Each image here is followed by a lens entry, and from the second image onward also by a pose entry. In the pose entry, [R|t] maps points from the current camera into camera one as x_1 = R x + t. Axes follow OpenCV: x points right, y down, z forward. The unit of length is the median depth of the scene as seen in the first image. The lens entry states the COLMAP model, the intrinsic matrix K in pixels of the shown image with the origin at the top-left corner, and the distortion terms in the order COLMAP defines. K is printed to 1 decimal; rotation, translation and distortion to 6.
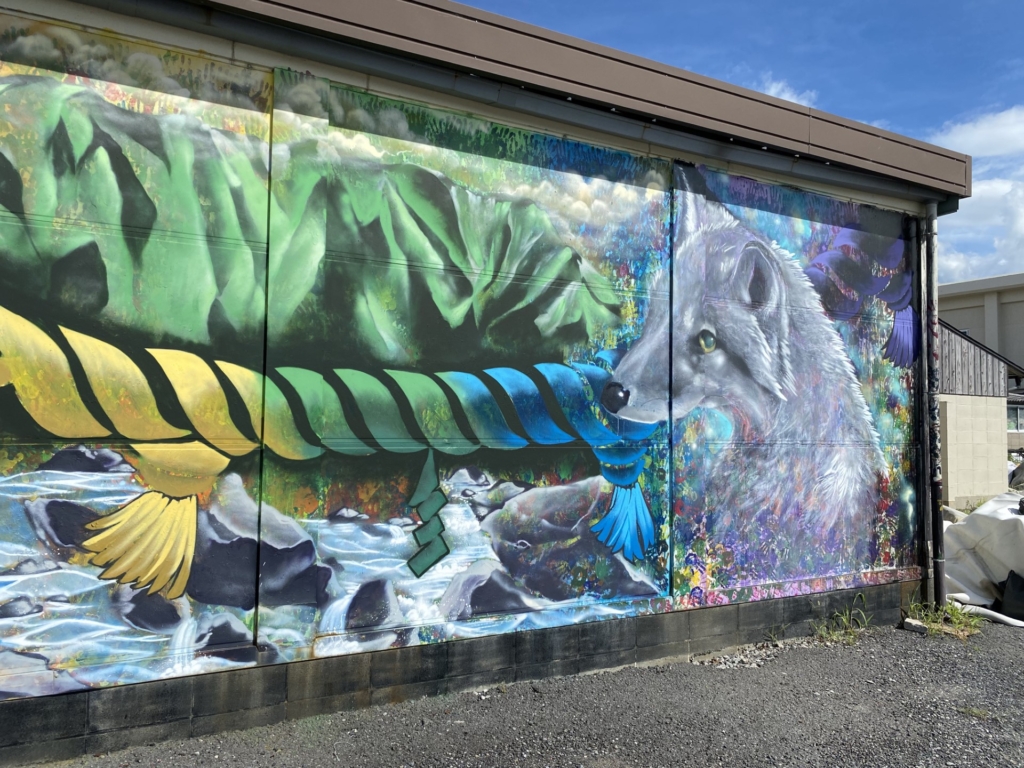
lens RADIAL K [[766.4, 0, 512.3], [0, 766.4, 390.3], [0, 0, 1]] dist [0.049912, -0.056235]
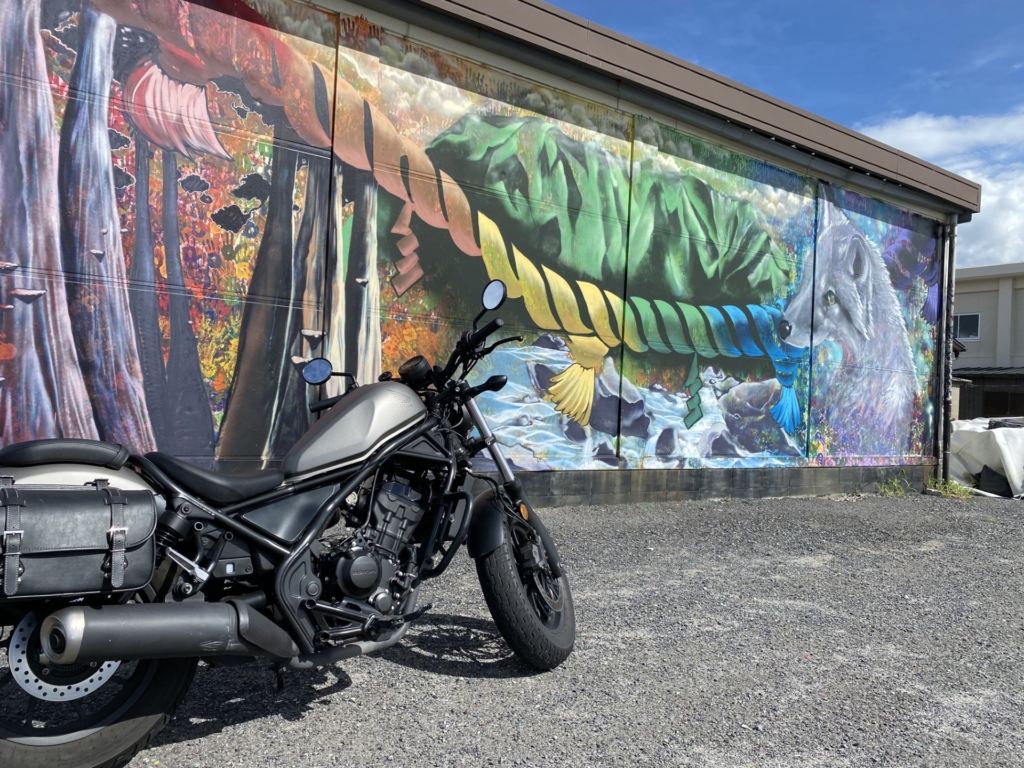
lens RADIAL K [[766.4, 0, 505.1], [0, 766.4, 393.2], [0, 0, 1]] dist [0.049912, -0.056235]
pose [[0.993391, 0.036715, 0.108748, -0.659796], [-0.040834, 0.998521, 0.035898, 0.116269], [-0.107269, -0.040102, 0.993421, -0.565240]]
